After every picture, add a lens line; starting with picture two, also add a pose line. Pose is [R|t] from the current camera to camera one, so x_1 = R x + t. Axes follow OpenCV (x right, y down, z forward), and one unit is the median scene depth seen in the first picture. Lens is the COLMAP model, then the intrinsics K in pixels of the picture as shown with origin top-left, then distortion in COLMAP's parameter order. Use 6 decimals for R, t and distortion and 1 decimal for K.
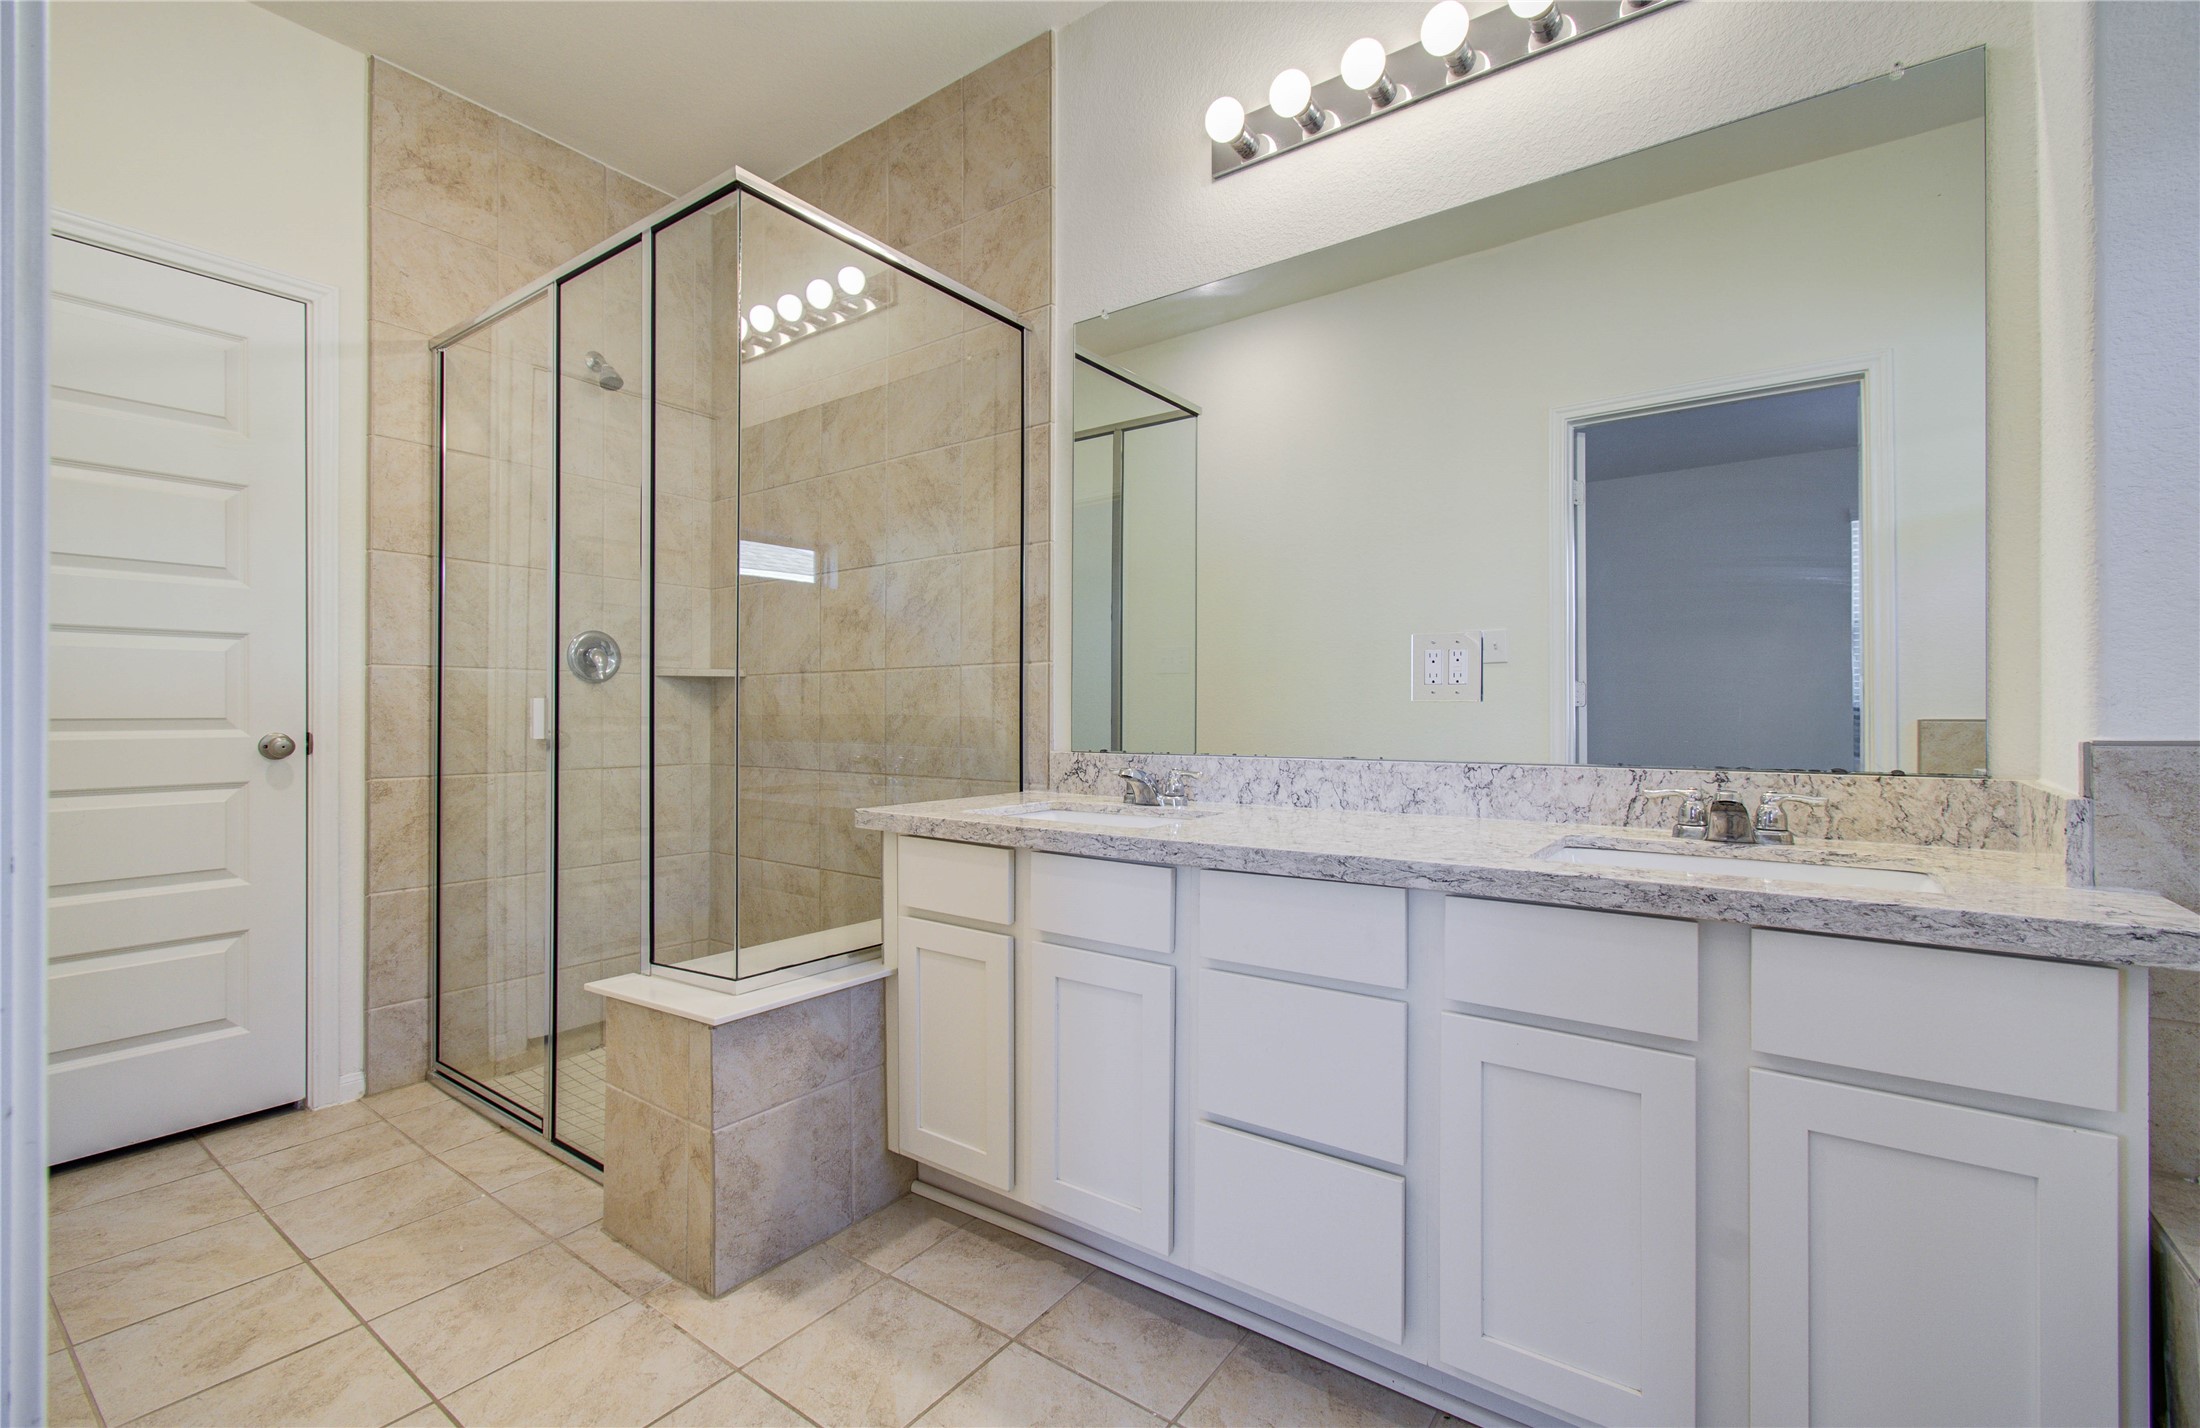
lens RADIAL K [[969.5, 0, 1110.0], [0, 969.5, 716.1], [0, 0, 1]] dist [-0.003379, 0.002381]
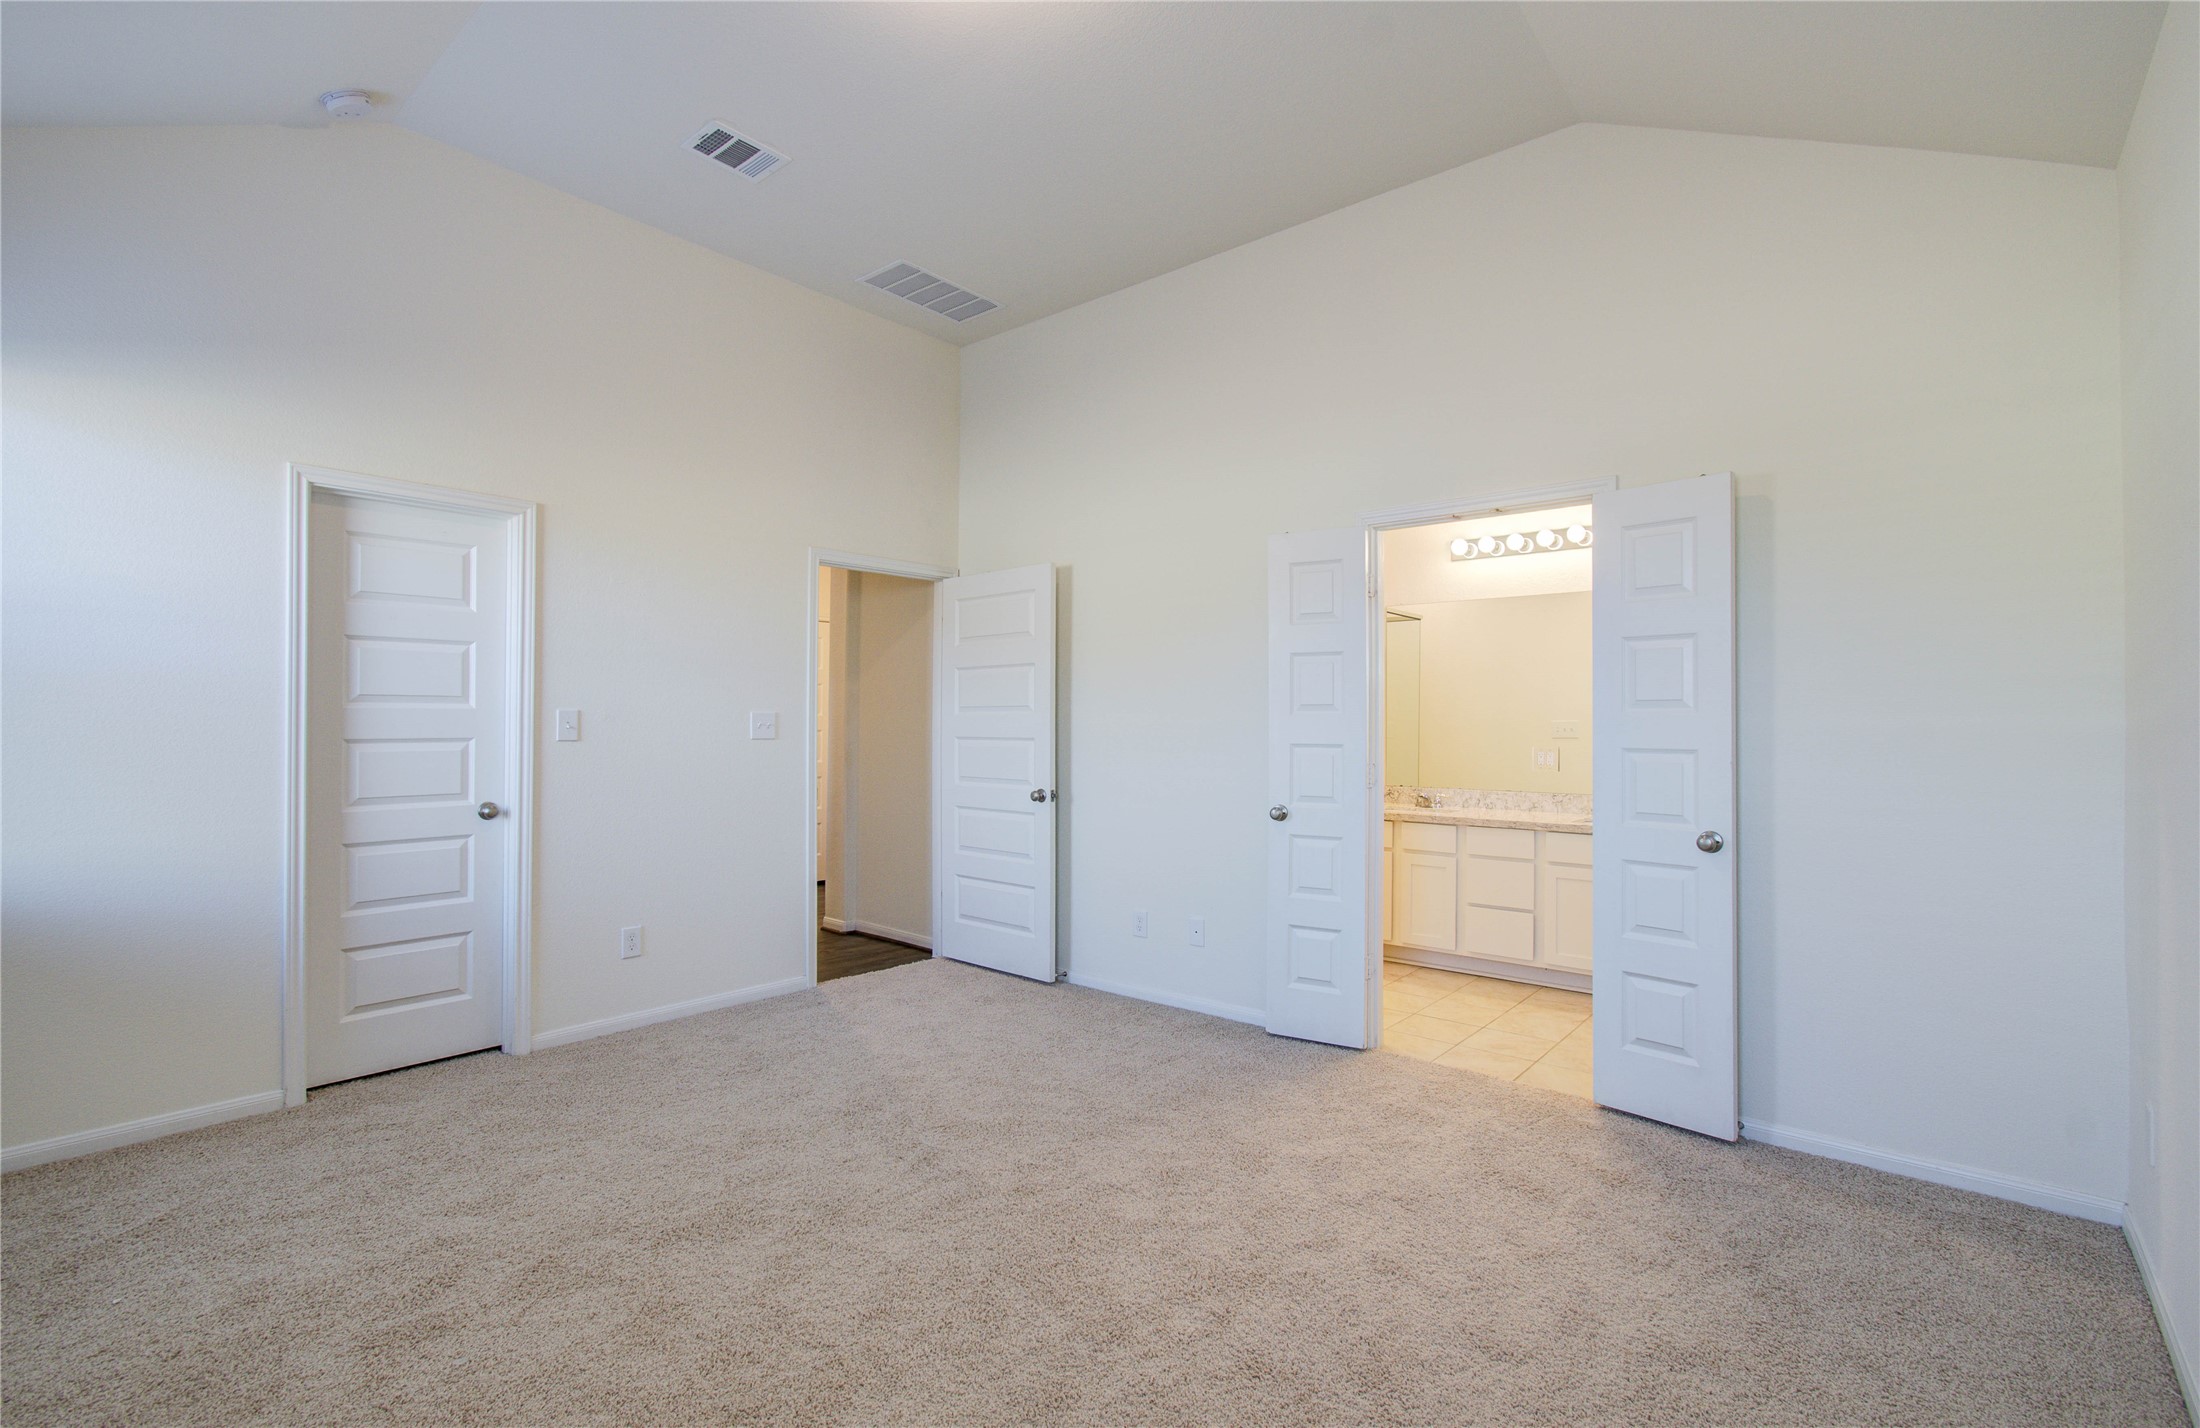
lens RADIAL K [[969.5, 0, 1097.0], [0, 969.5, 713.1], [0, 0, 1]] dist [-0.003379, 0.002381]
pose [[0.995617, 0.004266, -0.093431, -0.827812], [-0.005466, 0.999906, -0.012591, -0.170845], [0.093369, 0.013047, 0.995546, -2.316373]]
